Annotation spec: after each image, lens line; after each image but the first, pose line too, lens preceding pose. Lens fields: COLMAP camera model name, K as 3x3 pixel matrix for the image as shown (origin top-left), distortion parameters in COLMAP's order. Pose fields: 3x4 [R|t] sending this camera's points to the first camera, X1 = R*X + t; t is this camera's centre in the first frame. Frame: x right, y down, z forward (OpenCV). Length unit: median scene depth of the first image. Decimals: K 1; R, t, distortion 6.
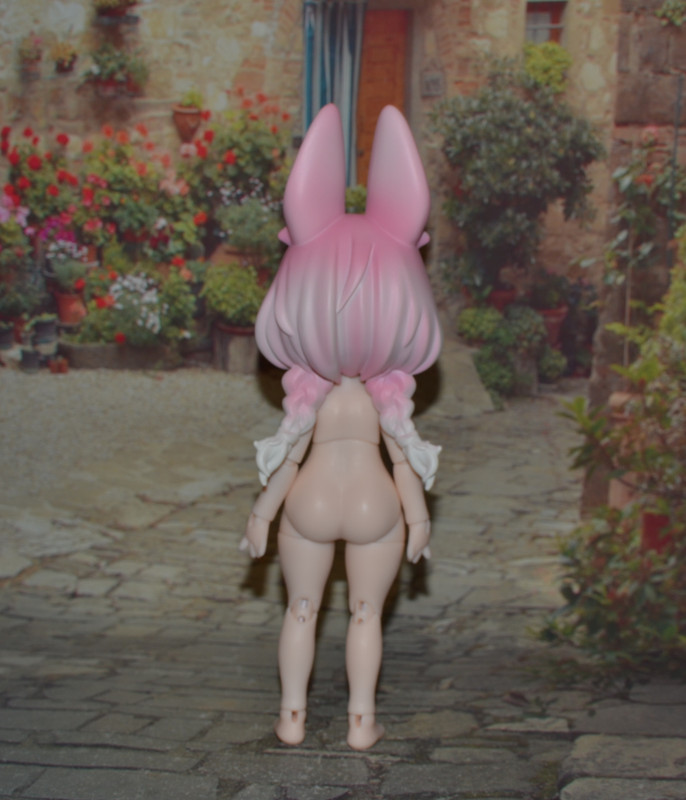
lens RADIAL K [[2003.2, 0, 343.0], [0, 2003.2, 400.0], [0, 0, 1]] dist [-0.227661, 0.474042]
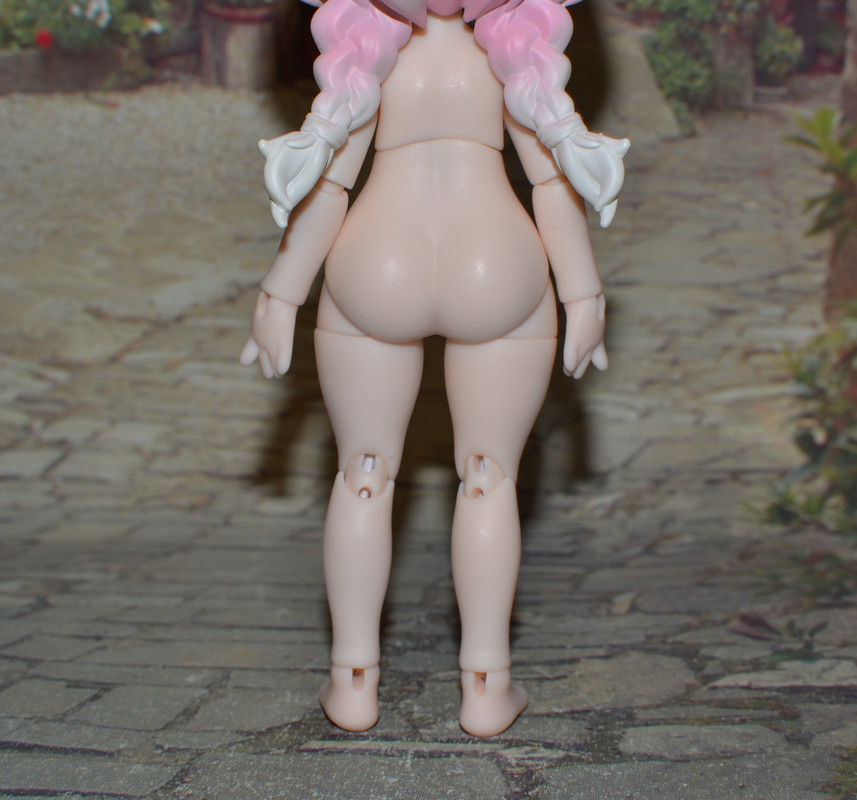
lens RADIAL K [[2001.0, 0, 428.5], [0, 2001.0, 400.0], [0, 0, 1]] dist [-0.247673, 0.185959]
pose [[0.999339, -0.034021, 0.012822, -0.008762], [0.033402, 0.998397, 0.045698, 0.054153], [-0.014356, -0.045240, 0.998873, 0.417546]]
